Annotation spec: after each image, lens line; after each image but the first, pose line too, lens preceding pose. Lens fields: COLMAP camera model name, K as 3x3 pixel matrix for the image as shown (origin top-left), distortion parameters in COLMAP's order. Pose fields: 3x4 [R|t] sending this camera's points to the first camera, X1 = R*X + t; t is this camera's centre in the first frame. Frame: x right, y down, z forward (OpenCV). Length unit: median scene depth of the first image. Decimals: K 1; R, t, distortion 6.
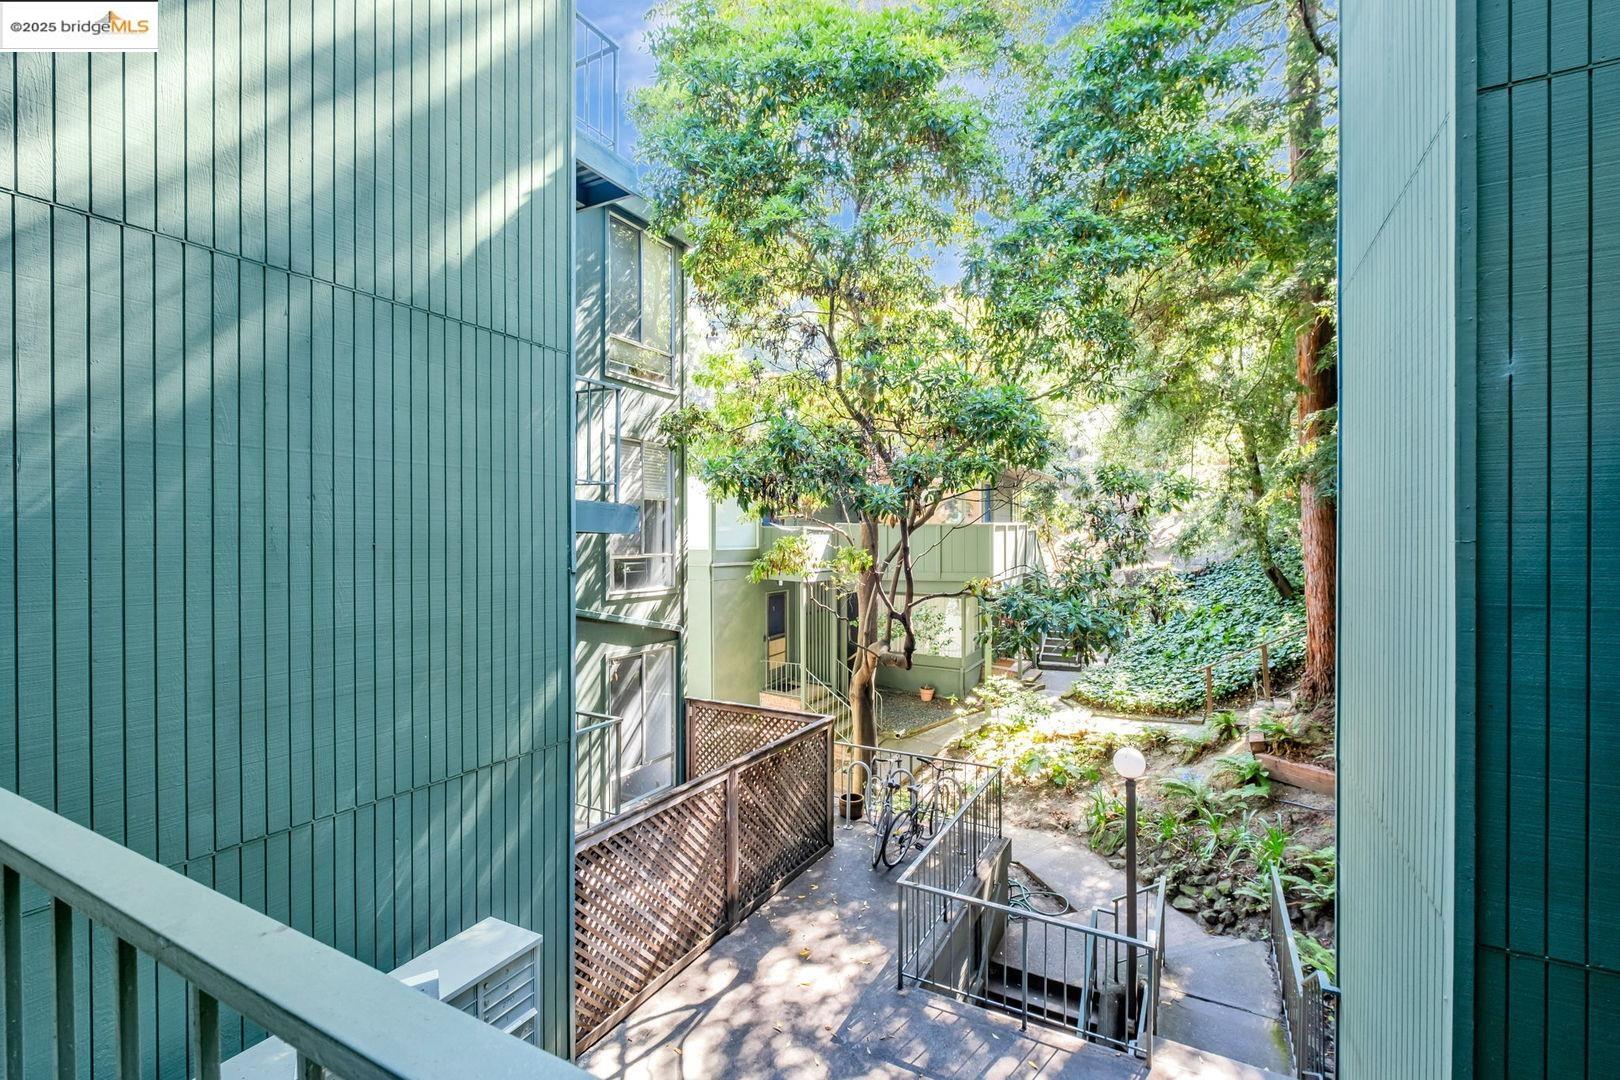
lens RADIAL K [[709.5, 0, 815.8], [0, 709.5, 540.7], [0, 0, 1]] dist [0.003501, 0.000371]
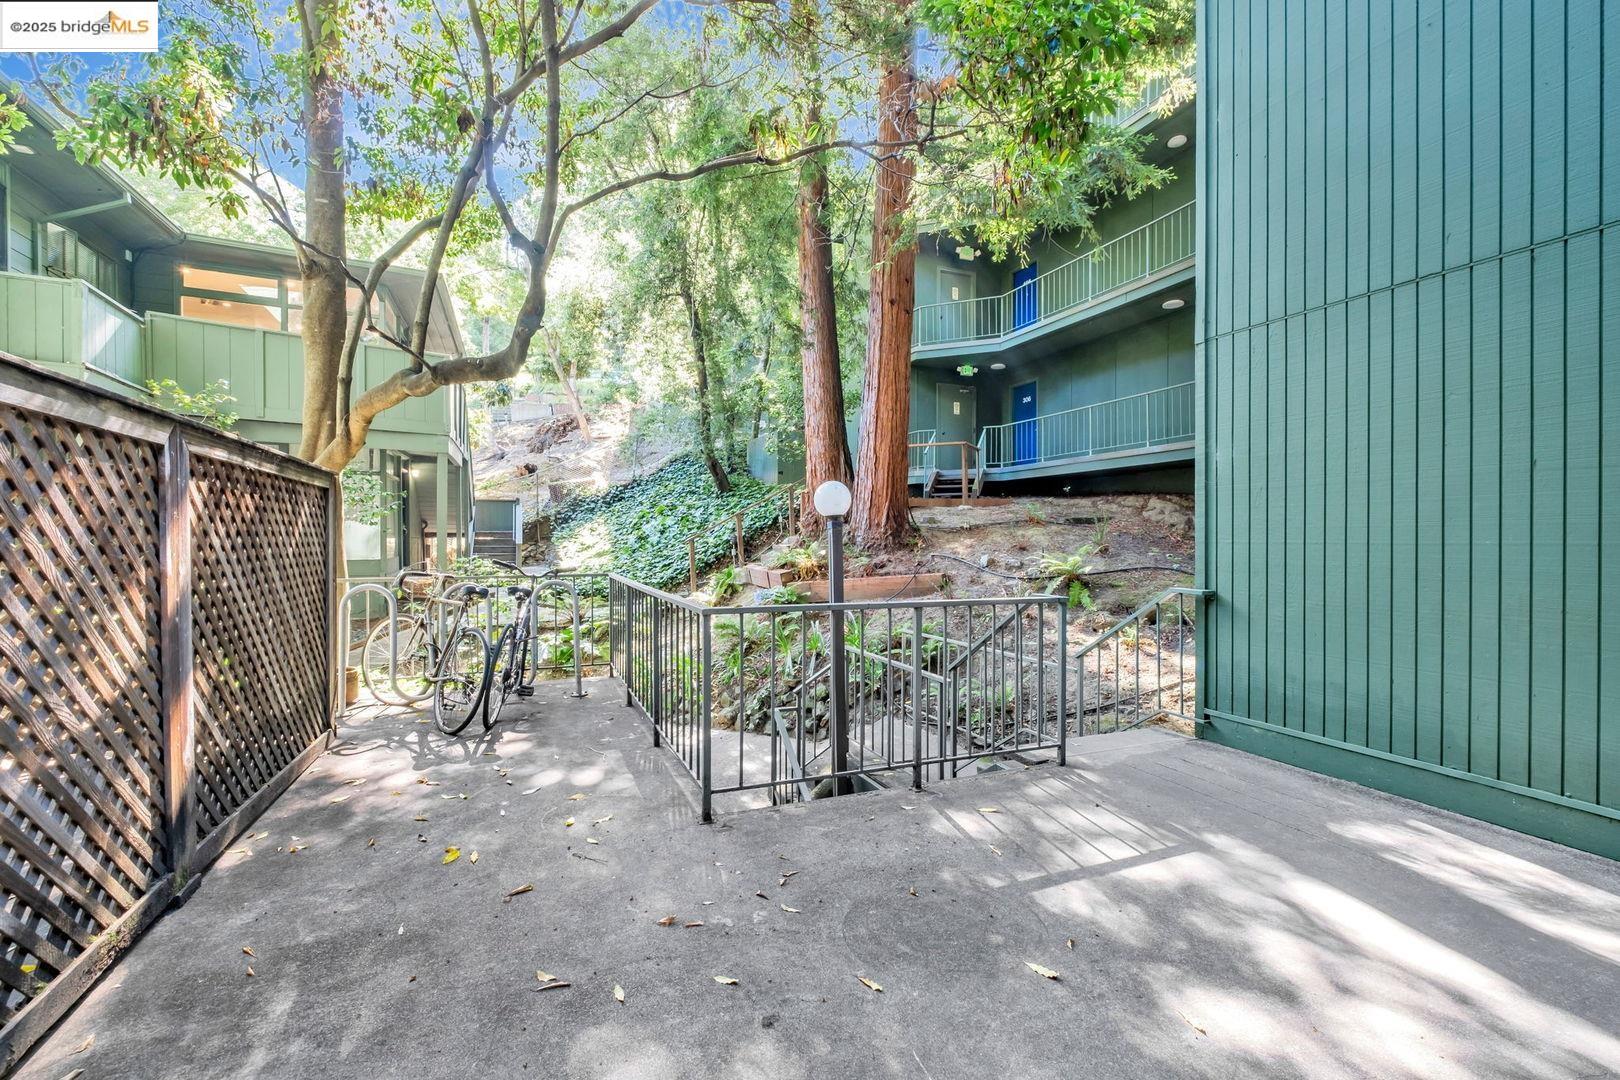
lens RADIAL K [[709.5, 0, 812.4], [0, 709.5, 542.8], [0, 0, 1]] dist [0.003501, 0.000371]
pose [[0.627213, -0.000662, 0.778847, -0.123478], [0.002991, 0.999994, -0.001559, 0.239795], [-0.778842, 0.003308, 0.627211, 0.346375]]
